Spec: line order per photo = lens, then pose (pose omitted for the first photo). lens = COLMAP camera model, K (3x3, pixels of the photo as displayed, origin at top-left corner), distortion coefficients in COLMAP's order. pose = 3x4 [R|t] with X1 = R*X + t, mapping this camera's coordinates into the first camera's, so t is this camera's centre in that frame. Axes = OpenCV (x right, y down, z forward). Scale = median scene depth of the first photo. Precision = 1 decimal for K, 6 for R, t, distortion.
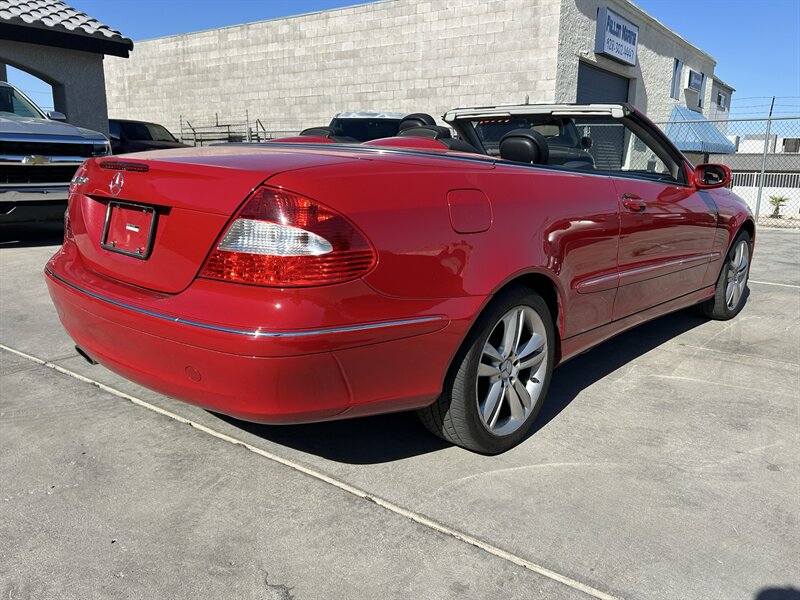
lens RADIAL K [[667.9, 0, 393.9], [0, 667.9, 298.0], [0, 0, 1]] dist [0.048482, -0.060370]
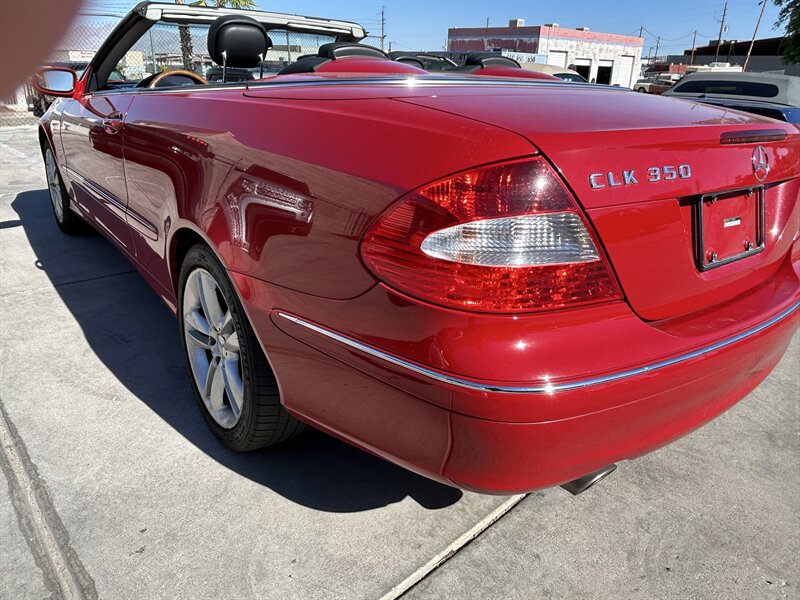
lens RADIAL K [[565.9, 0, 395.4], [0, 565.9, 286.2], [0, 0, 1]] dist [-0.010137, -0.003471]
pose [[0.172119, -0.369231, 0.913260, -0.143393], [0.178493, 0.923439, 0.339707, -0.043612], [-0.968770, 0.104540, 0.224846, 0.172968]]
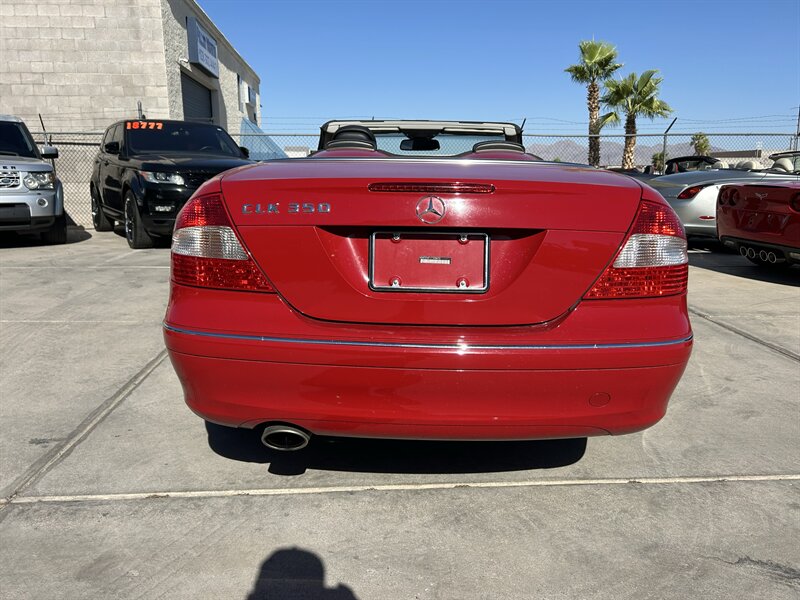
lens RADIAL K [[651.3, 0, 447.2], [0, 651.3, 300.4], [0, 0, 1]] dist [0.038750, -0.035610]
pose [[0.732290, -0.144199, 0.665551, -0.130025], [0.147281, 0.987729, 0.051953, -0.013309], [-0.664876, 0.059978, 0.744542, 0.054072]]
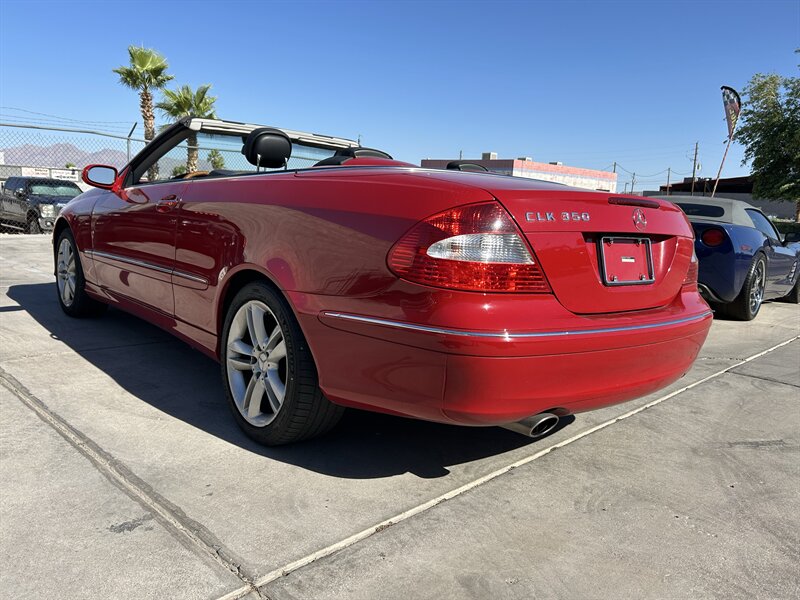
lens RADIAL K [[630.6, 0, 400.0], [0, 630.6, 300.0], [0, 0, 1]] dist [0.034776, -0.040674]
pose [[0.117356, -0.168674, 0.978661, -0.201275], [0.154266, 0.976604, 0.149821, -0.035236], [-0.981035, 0.133391, 0.140631, 0.173587]]
